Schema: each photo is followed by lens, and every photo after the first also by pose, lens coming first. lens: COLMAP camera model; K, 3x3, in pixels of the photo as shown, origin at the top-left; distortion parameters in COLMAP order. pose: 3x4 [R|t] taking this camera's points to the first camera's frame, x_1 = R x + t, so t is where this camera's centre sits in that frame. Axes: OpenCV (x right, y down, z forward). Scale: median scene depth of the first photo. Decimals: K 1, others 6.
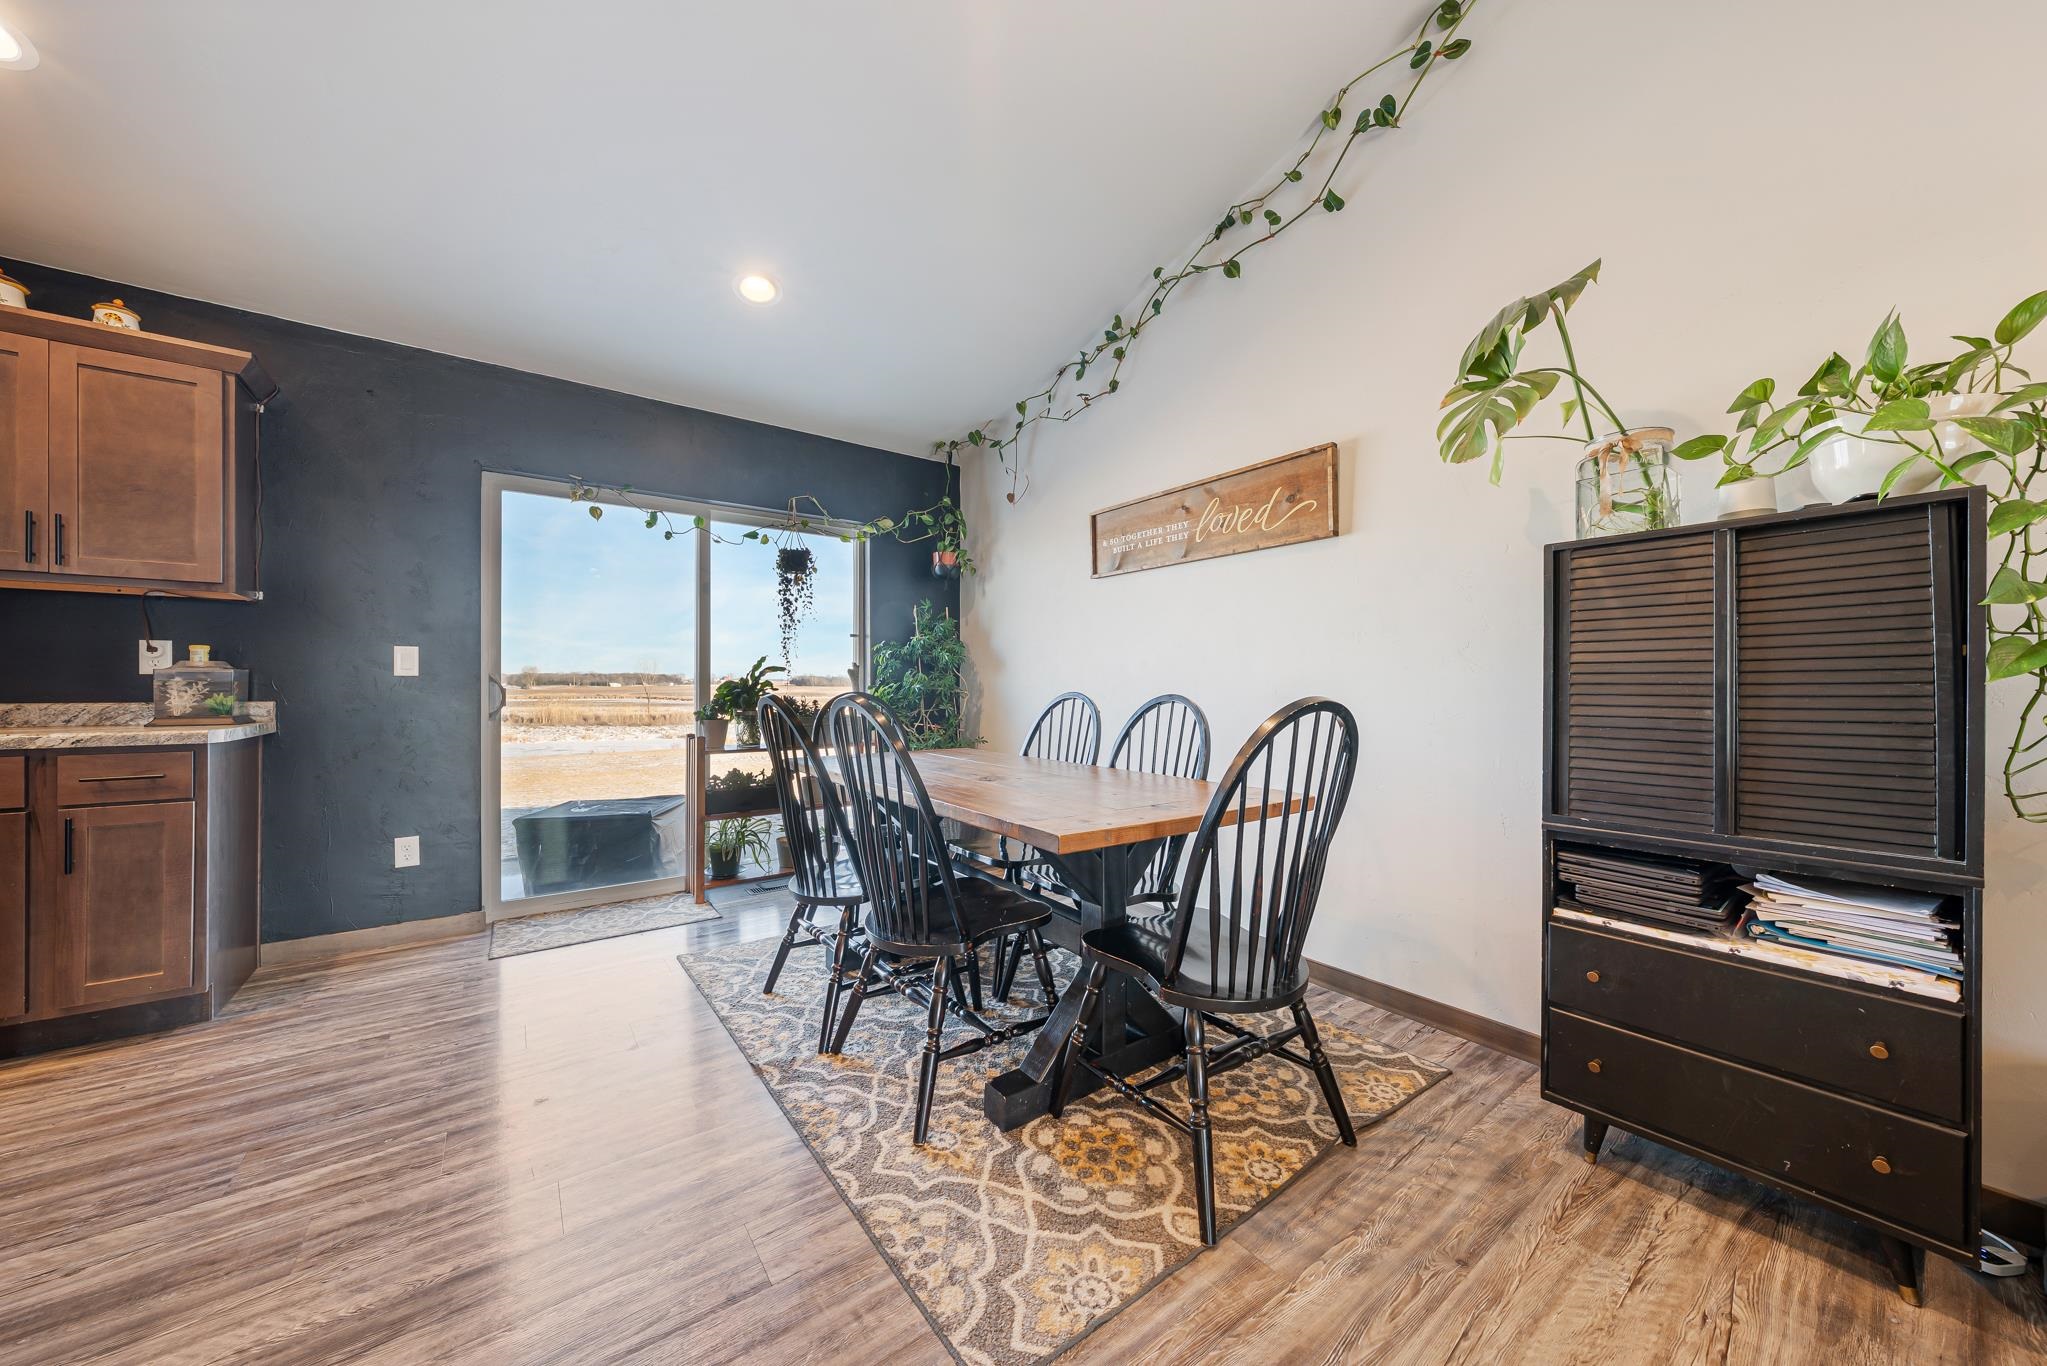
lens RADIAL K [[709.0, 0, 1027.4], [0, 709.0, 688.2], [0, 0, 1]] dist [-0.001359, -0.000156]
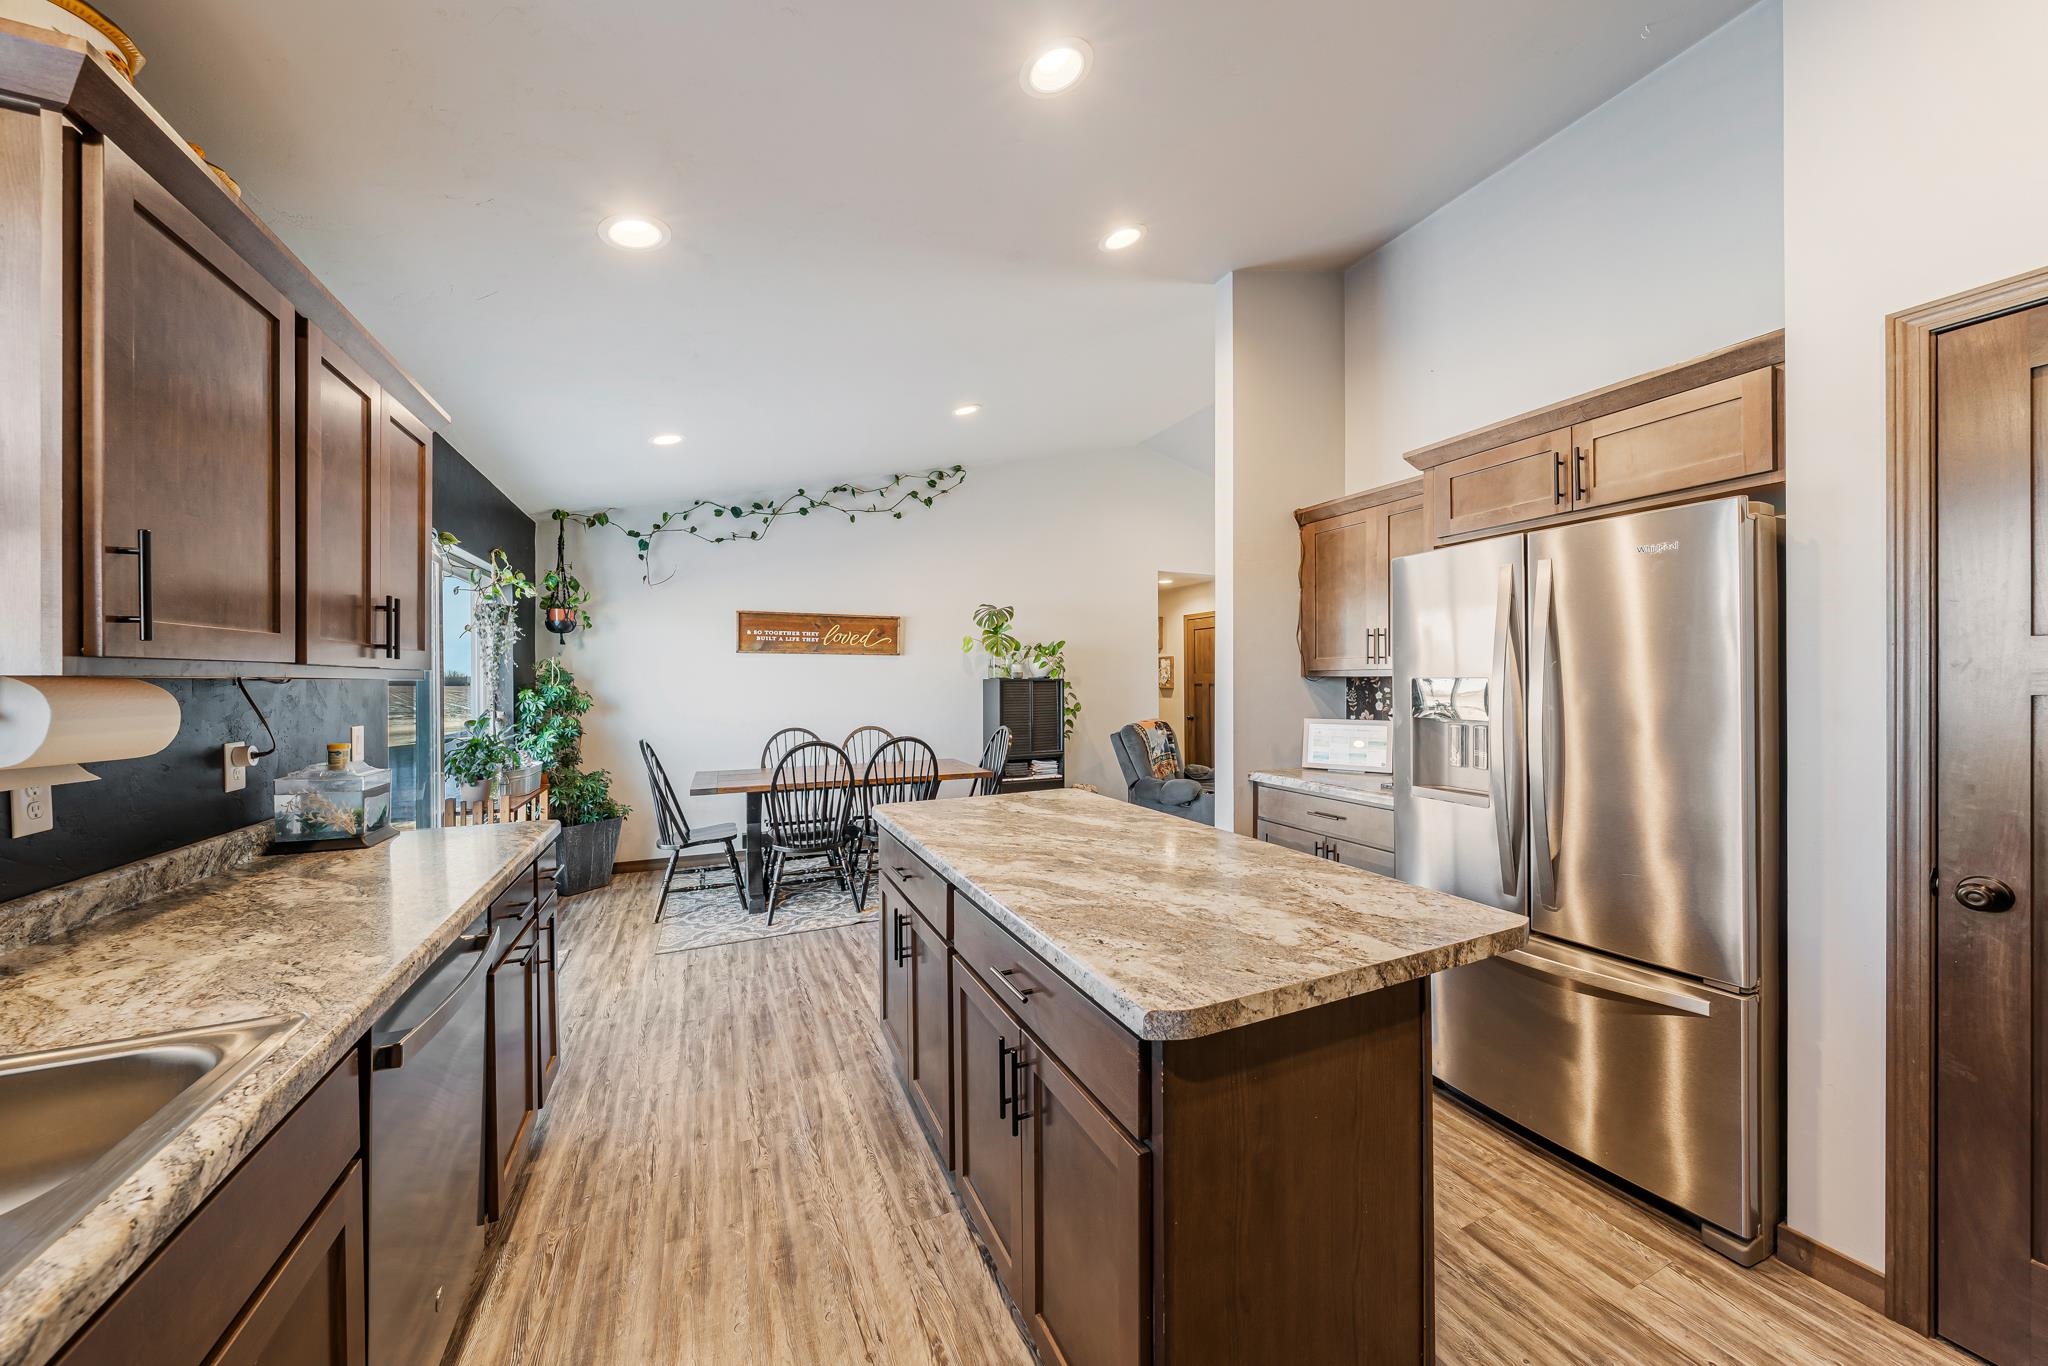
lens RADIAL K [[692.7, 0, 1024.0], [0, 692.7, 683.0], [0, 0, 1]] dist [0.000529, 0.000014]
pose [[0.212323, -0.004877, 0.977187, -1.570386], [0.005212, 0.999979, 0.003858, -0.112977], [-0.977186, 0.004274, 0.212344, 0.078830]]
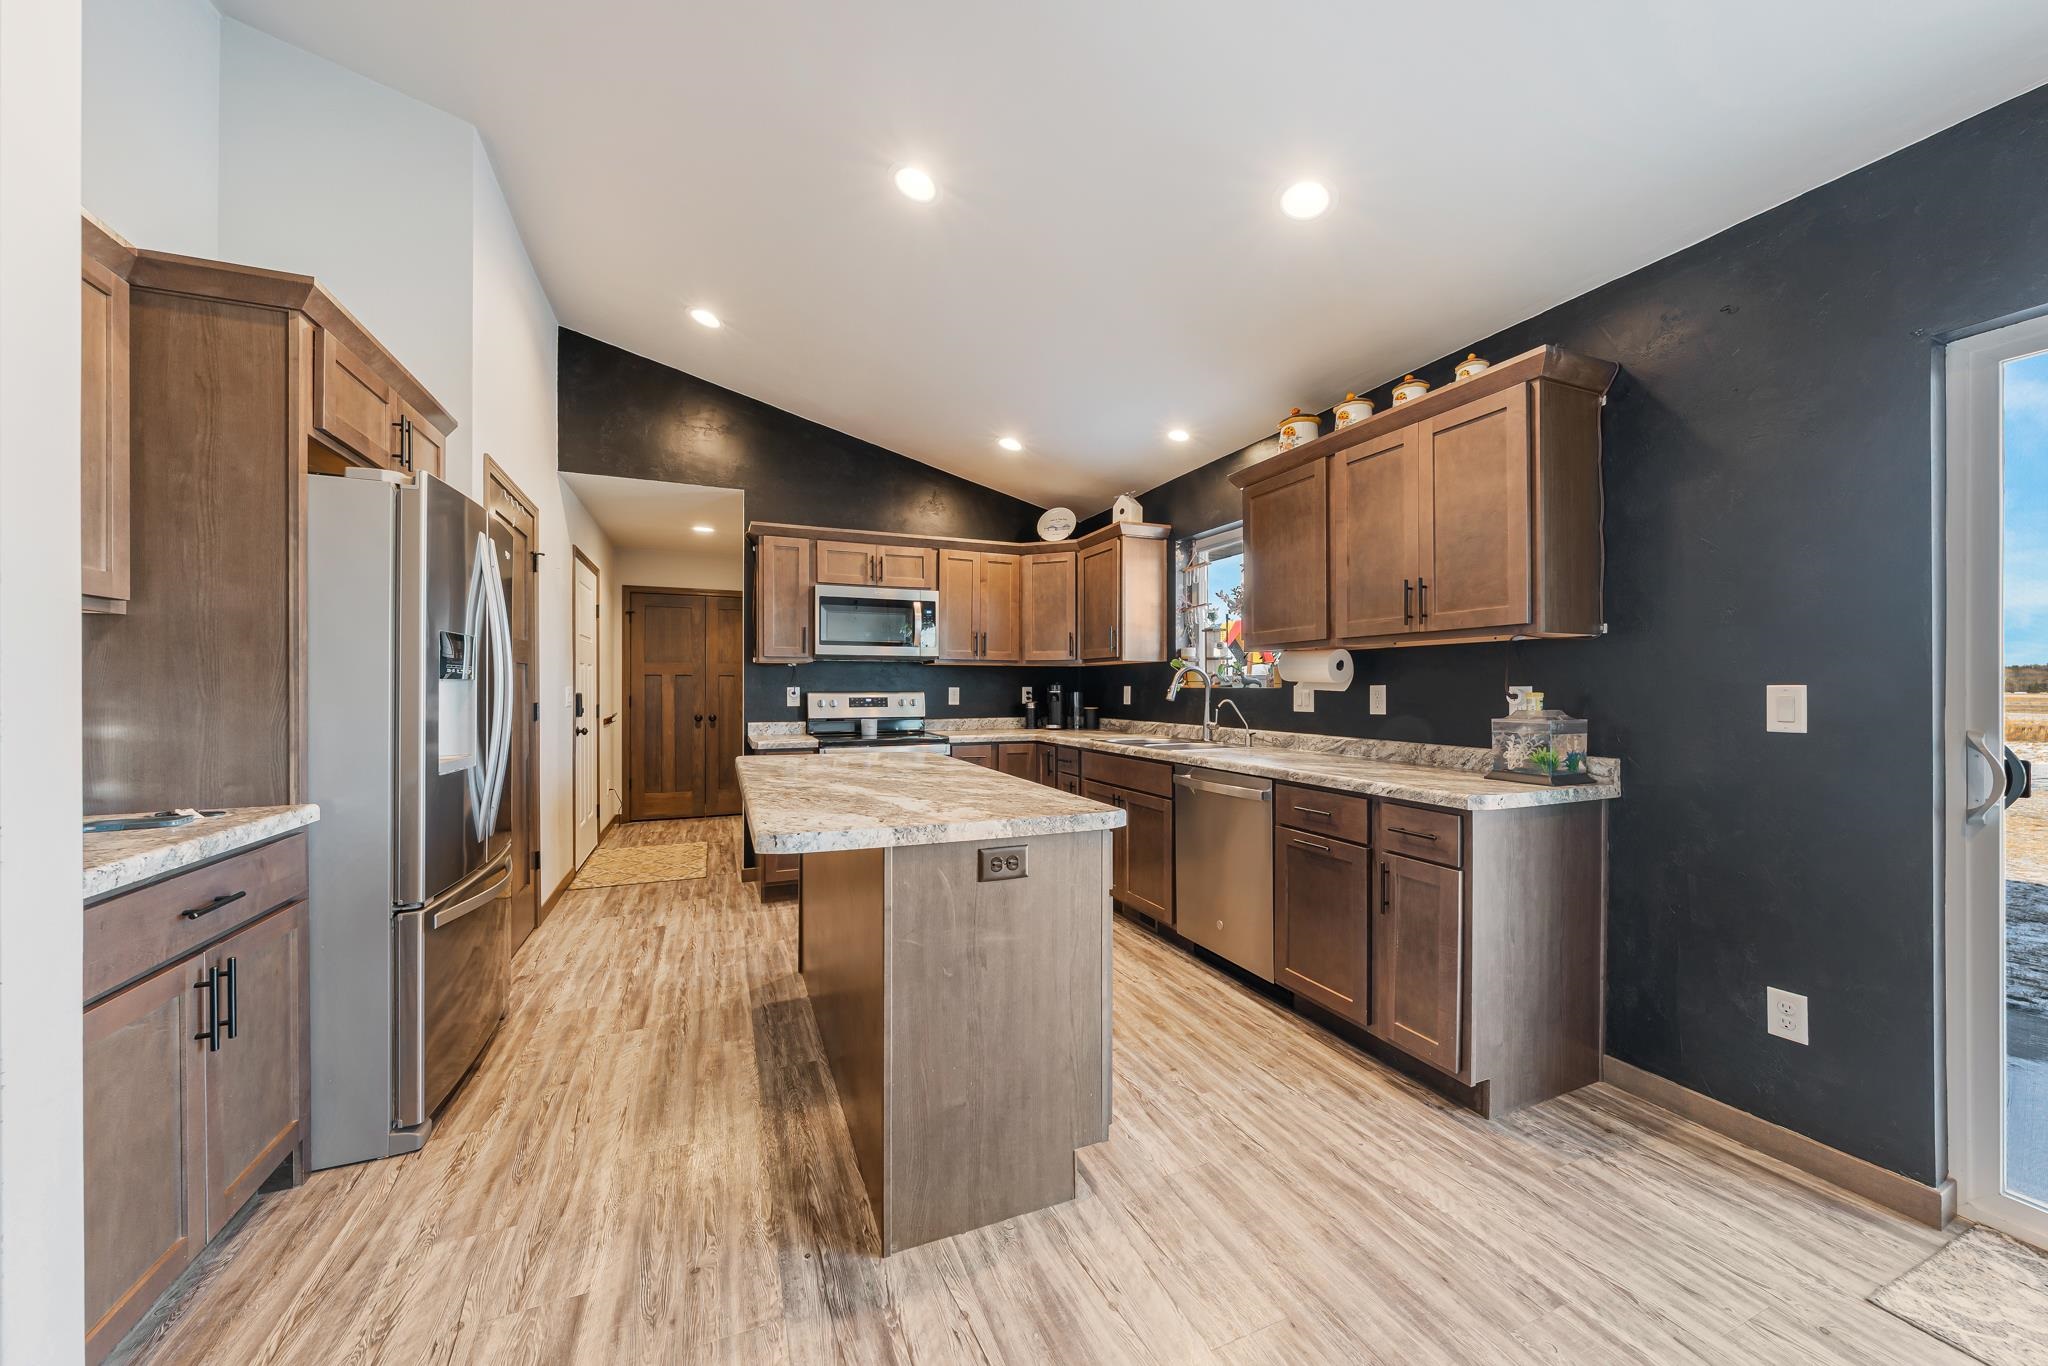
lens RADIAL K [[726.9, 0, 1026.0], [0, 726.9, 688.5], [0, 0, 1]] dist [-0.002156, -0.000150]
pose [[-0.234032, 0.000123, -0.972229, -0.105982], [-0.000651, 1.000000, 0.000283, -0.058466], [0.972229, 0.000699, -0.234032, 0.522261]]
